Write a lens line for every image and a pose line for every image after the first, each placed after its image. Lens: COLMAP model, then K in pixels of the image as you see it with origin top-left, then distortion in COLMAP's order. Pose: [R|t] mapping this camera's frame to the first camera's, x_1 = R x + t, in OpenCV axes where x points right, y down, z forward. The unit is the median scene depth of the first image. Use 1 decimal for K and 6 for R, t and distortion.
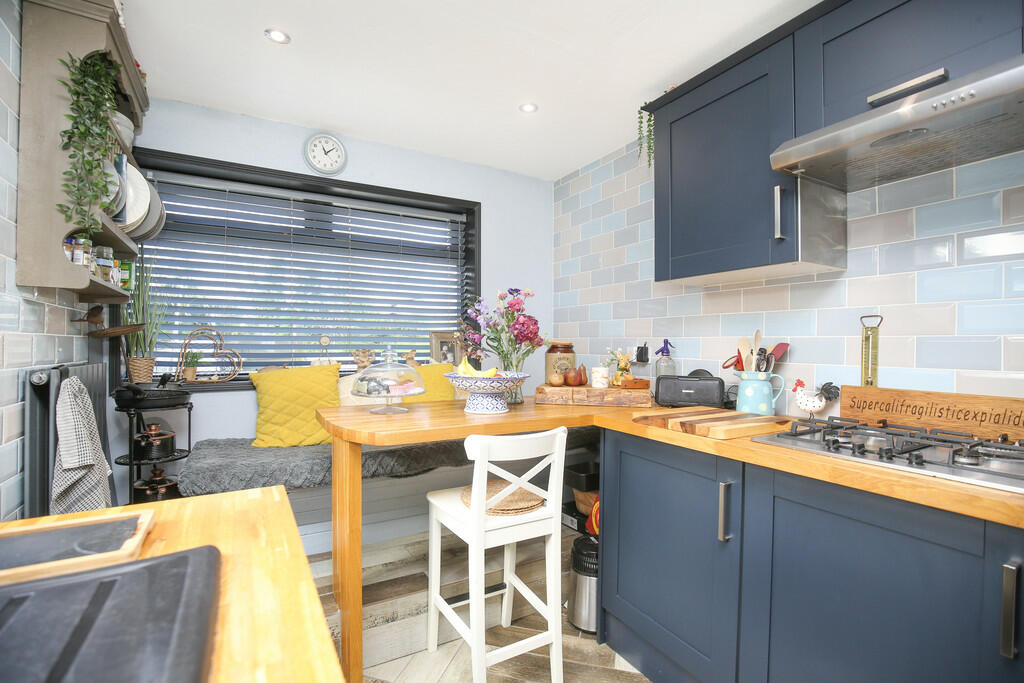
lens RADIAL K [[472.5, 0, 514.6], [0, 472.5, 340.9], [0, 0, 1]] dist [-0.021089, 0.002227]
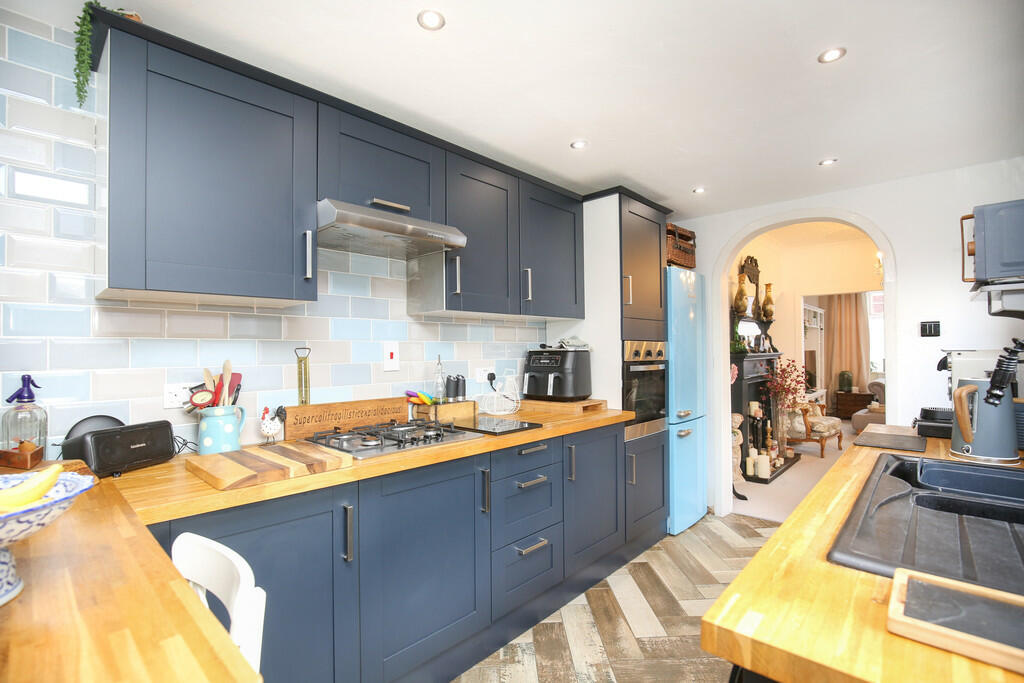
lens RADIAL K [[472.5, 0, 515.9], [0, 472.5, 346.4], [0, 0, 1]] dist [-0.021089, 0.002227]
pose [[-0.307987, 0.006675, 0.951367, -1.162247], [0.005741, 0.999970, -0.005158, -0.093111], [-0.951373, 0.003873, -0.308016, 1.610446]]
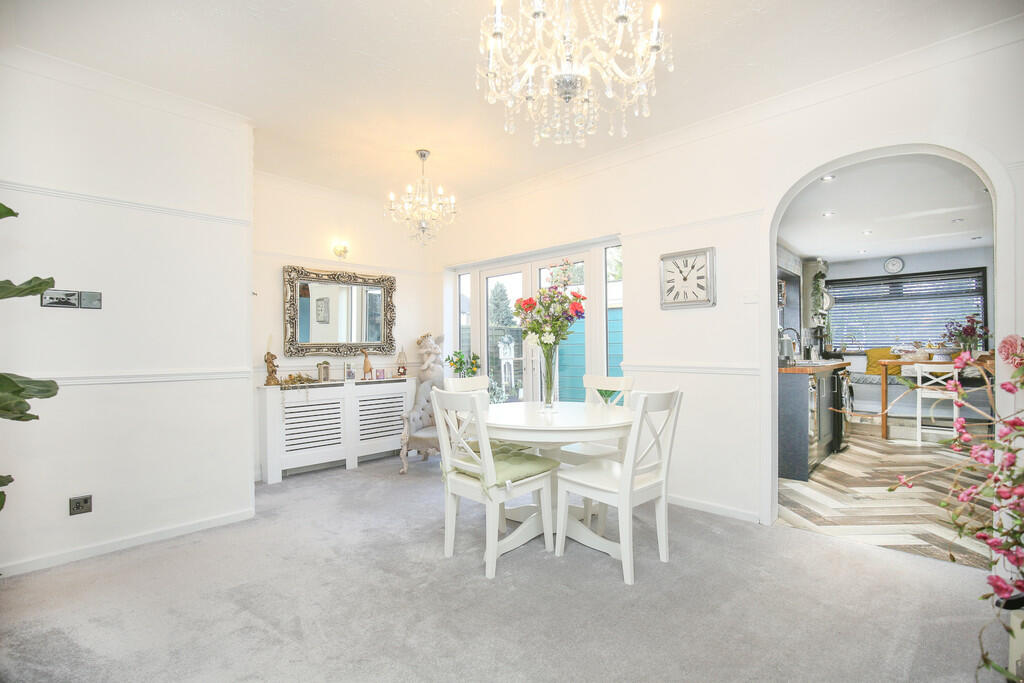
lens RADIAL K [[472.5, 0, 509.2], [0, 472.5, 344.4], [0, 0, 1]] dist [-0.021089, 0.002227]
pose [[0.267894, -0.004273, -0.963439, 1.212674], [-0.003116, 0.999981, -0.005301, 0.047396], [0.963443, 0.004422, 0.267876, -1.404951]]
